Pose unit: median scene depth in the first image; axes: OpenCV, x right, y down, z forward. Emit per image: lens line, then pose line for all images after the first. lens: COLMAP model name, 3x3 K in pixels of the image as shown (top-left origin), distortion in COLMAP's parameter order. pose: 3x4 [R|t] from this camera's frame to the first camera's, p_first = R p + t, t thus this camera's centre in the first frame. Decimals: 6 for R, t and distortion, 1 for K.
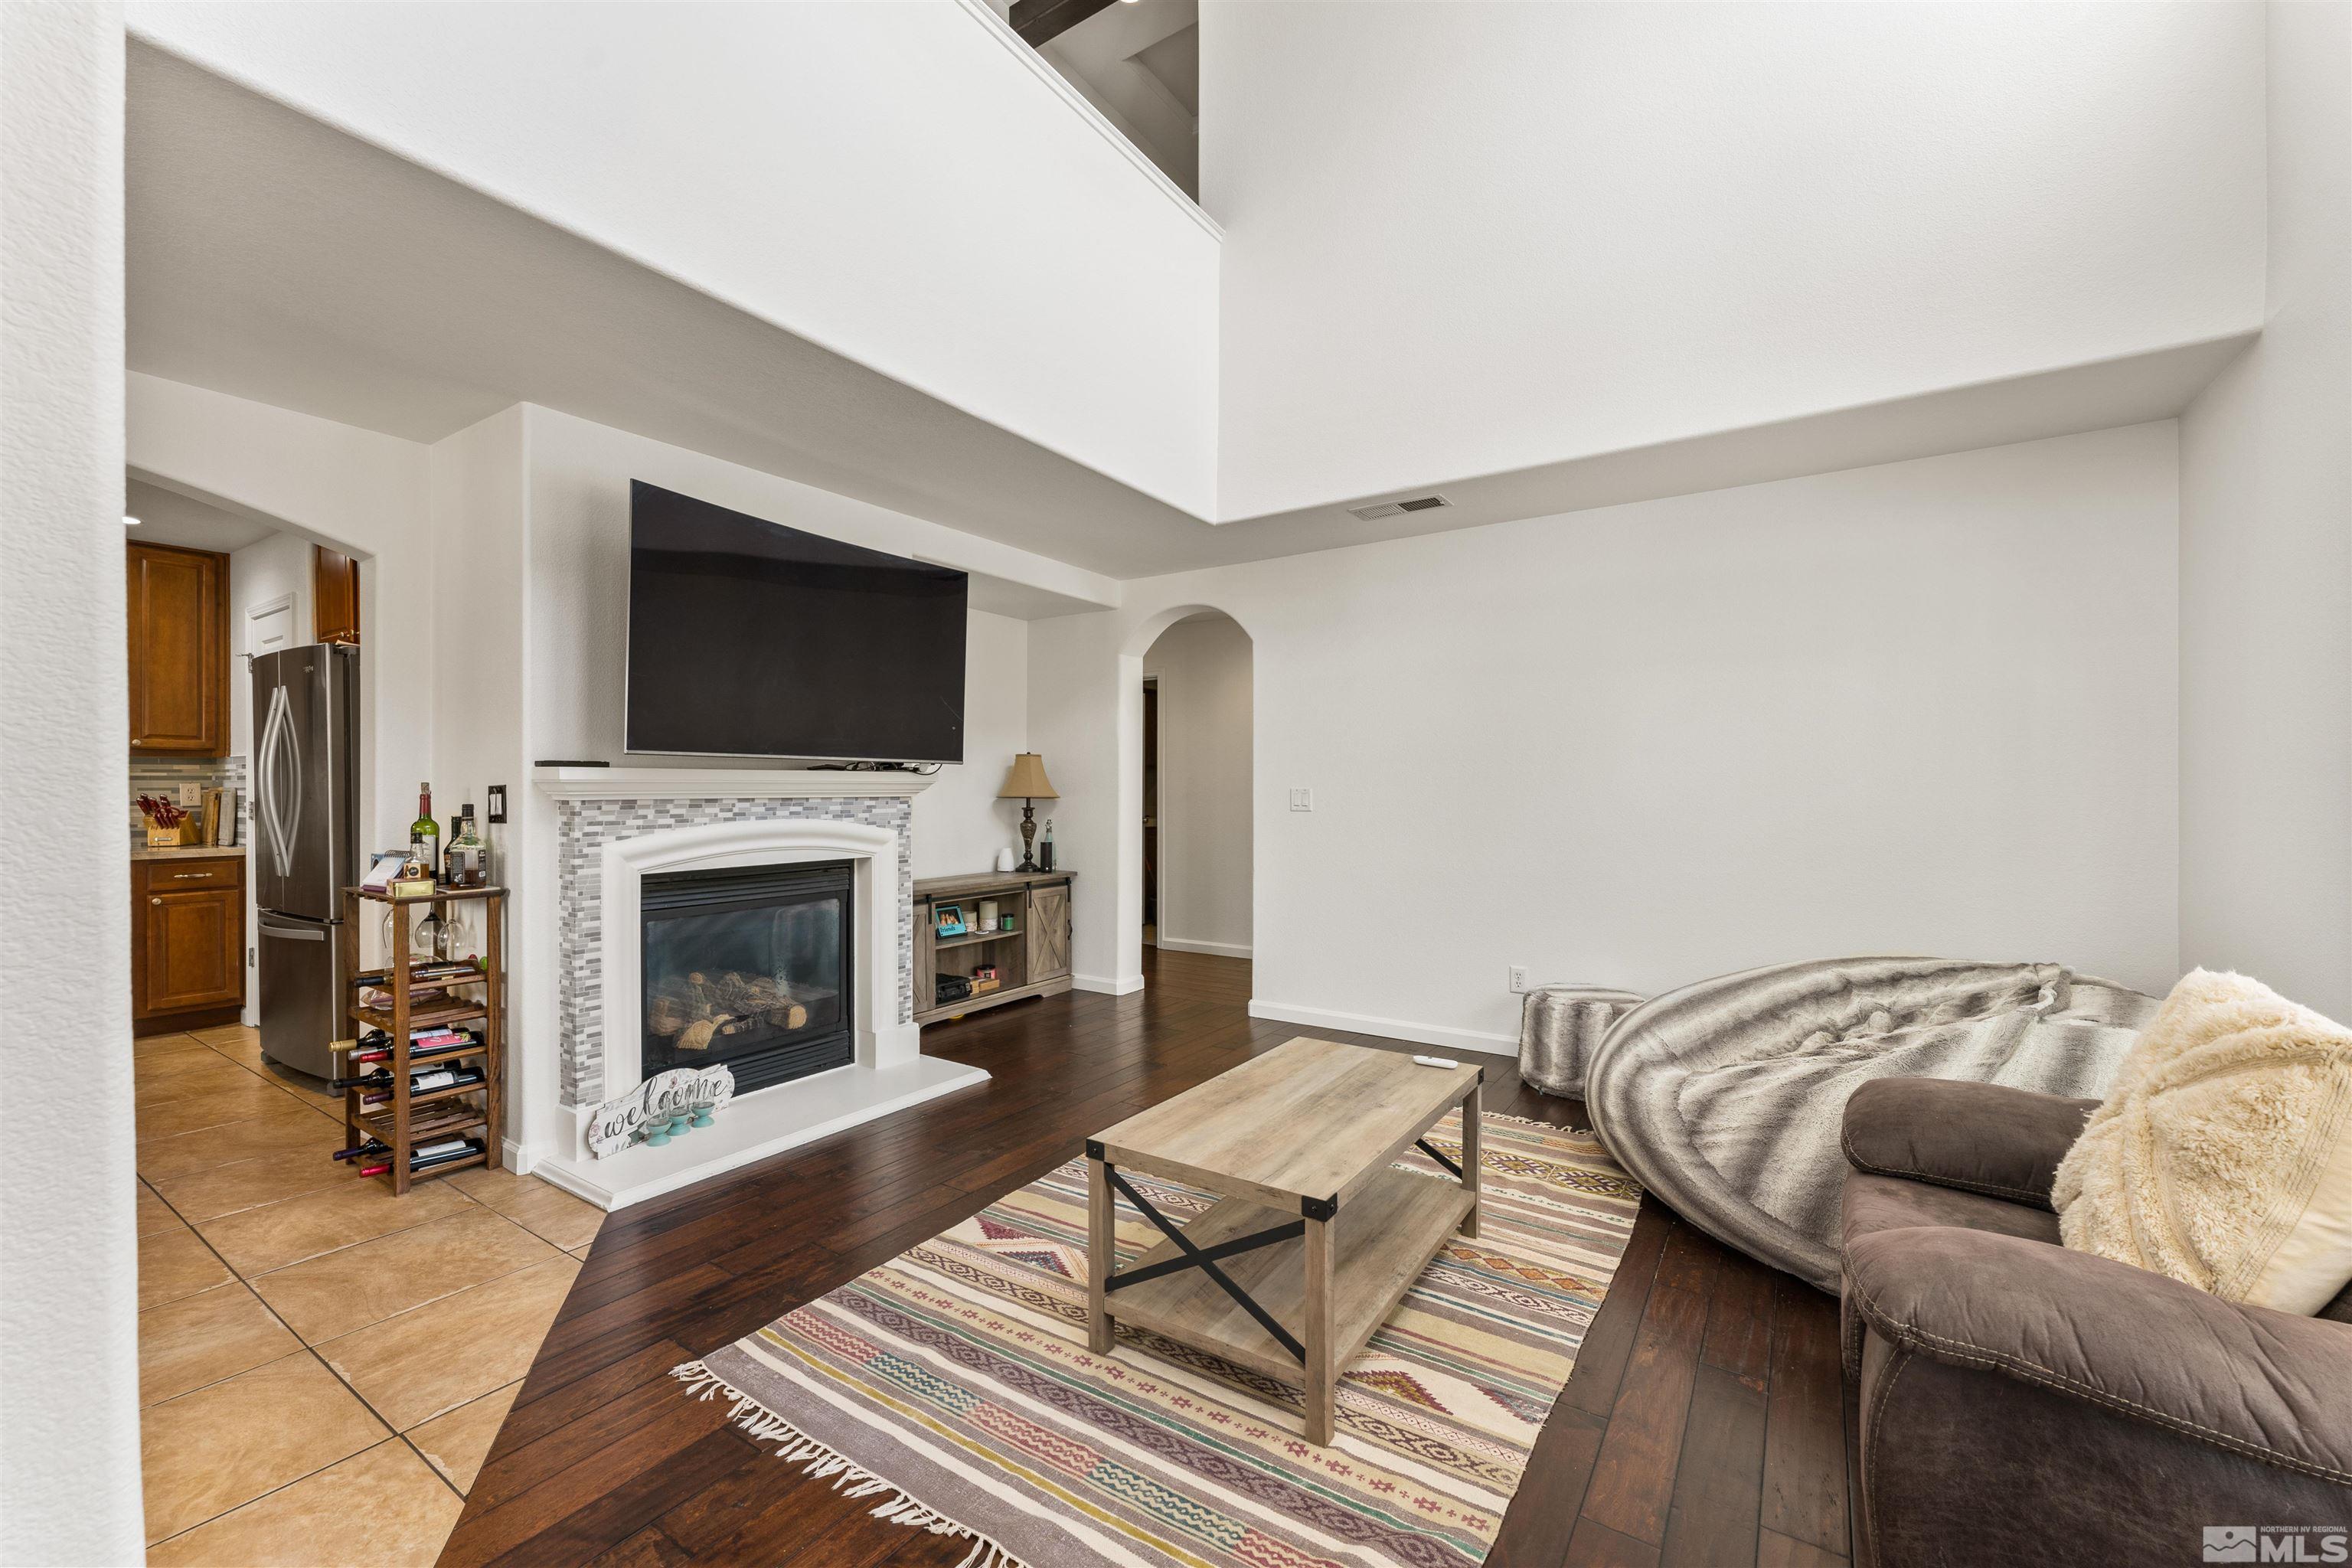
lens RADIAL K [[938.4, 0, 1181.0], [0, 938.4, 788.7], [0, 0, 1]] dist [-0.001839, 0.000149]
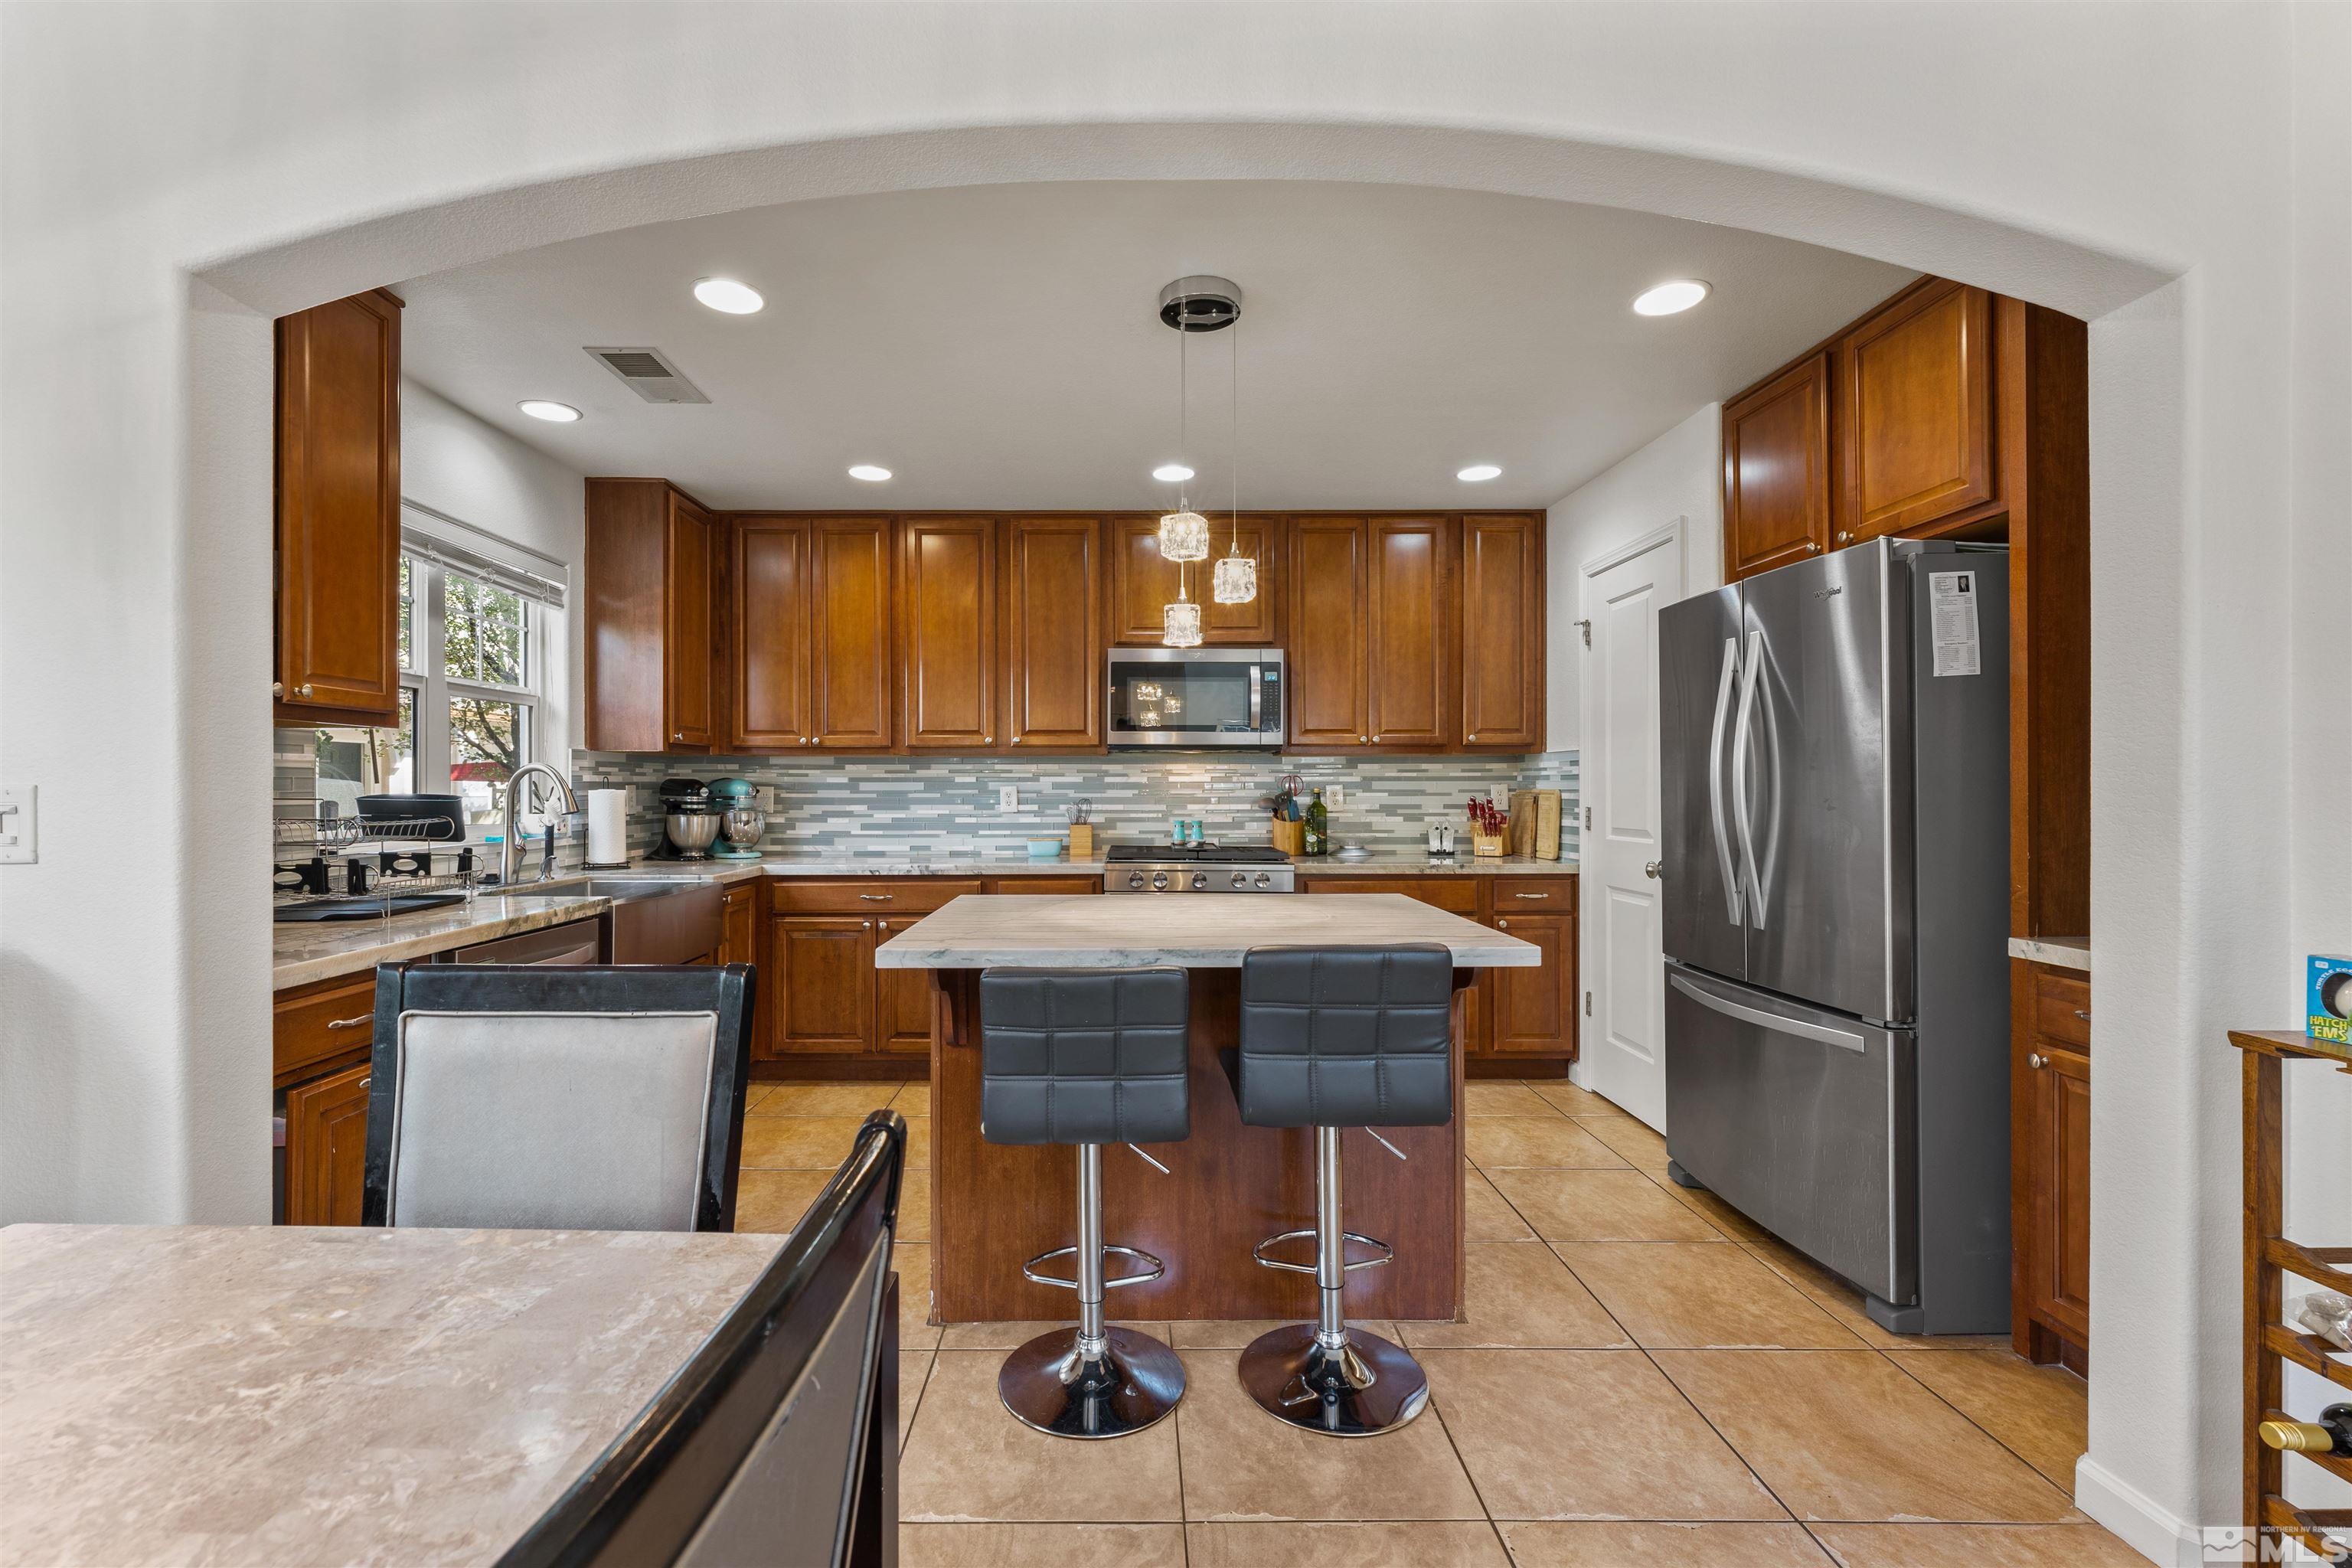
lens RADIAL K [[993.9, 0, 1132.7], [0, 993.9, 785.7], [0, 0, 1]] dist [-0.000510, -0.000451]
pose [[0.555941, 0.002491, -0.831218, -0.499006], [-0.003946, 0.999992, 0.000357, -0.003449], [0.831212, 0.003081, 0.555946, 0.207676]]
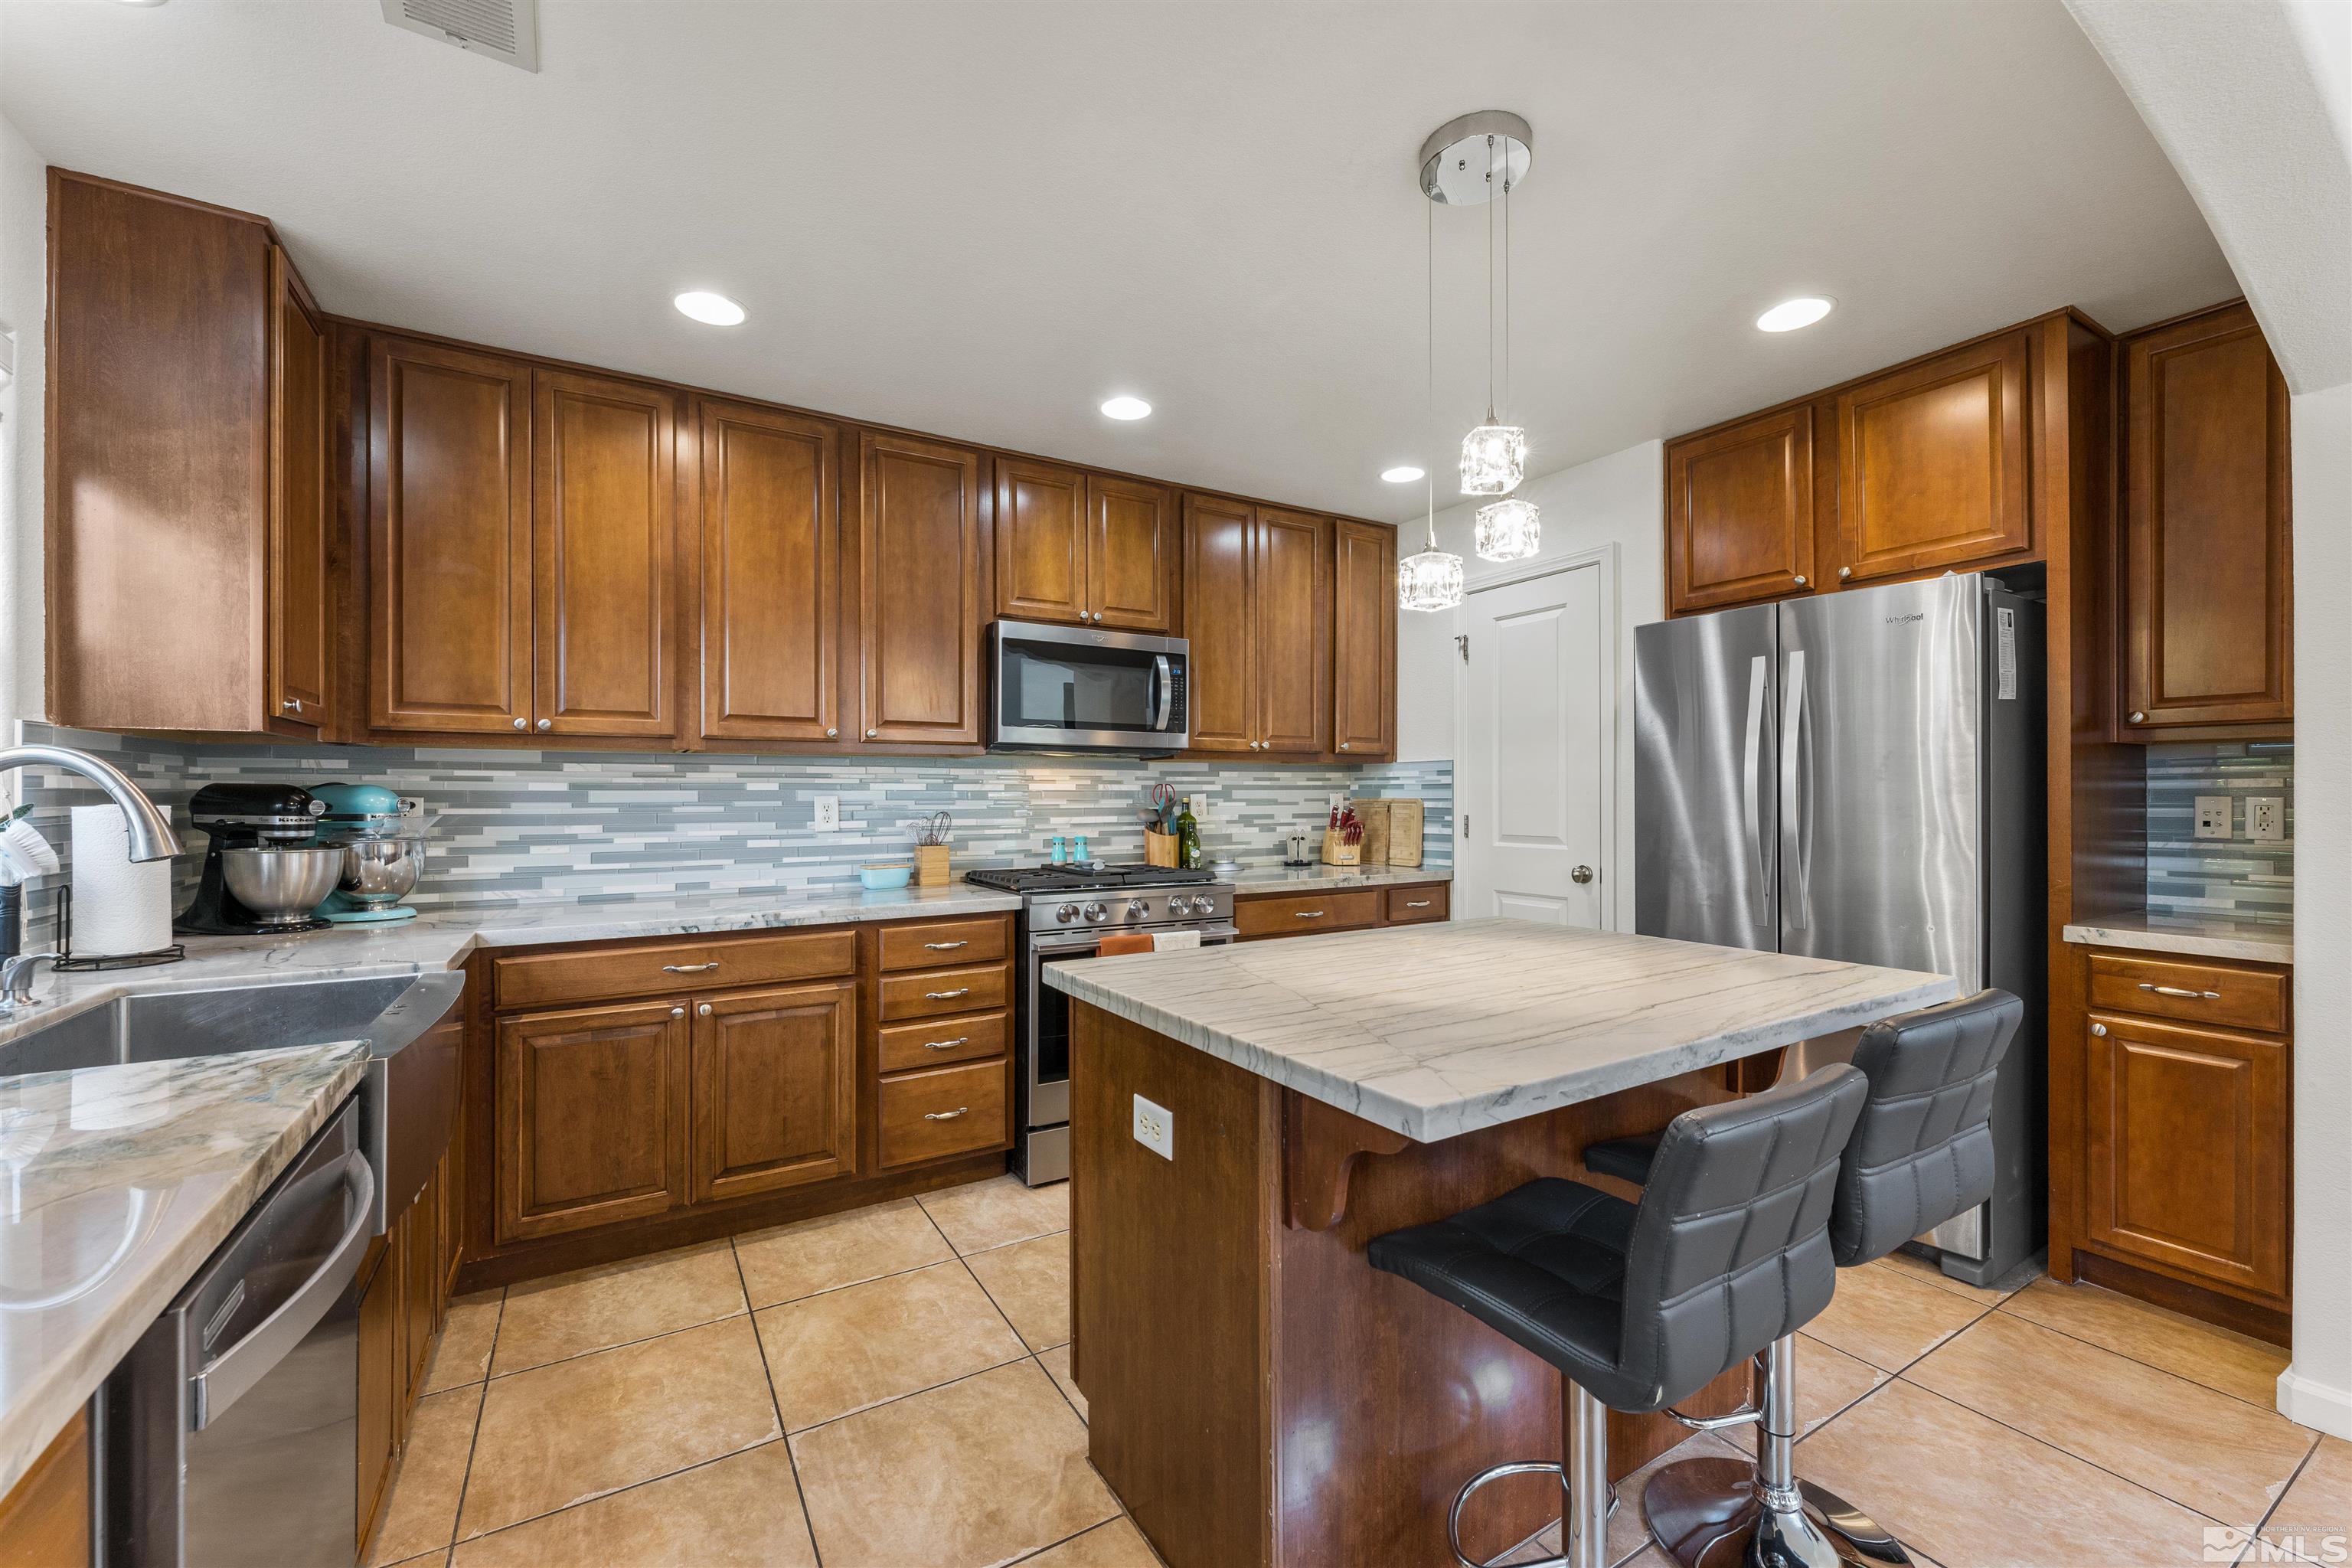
lens RADIAL K [[938.4, 0, 1173.4], [0, 938.4, 791.6], [0, 0, 1]] dist [-0.001839, 0.000149]
pose [[0.904790, 0.000923, -0.425857, -0.860378], [-0.002965, 0.999987, -0.004133, -0.003210], [0.425847, 0.005002, 0.904781, 0.140391]]
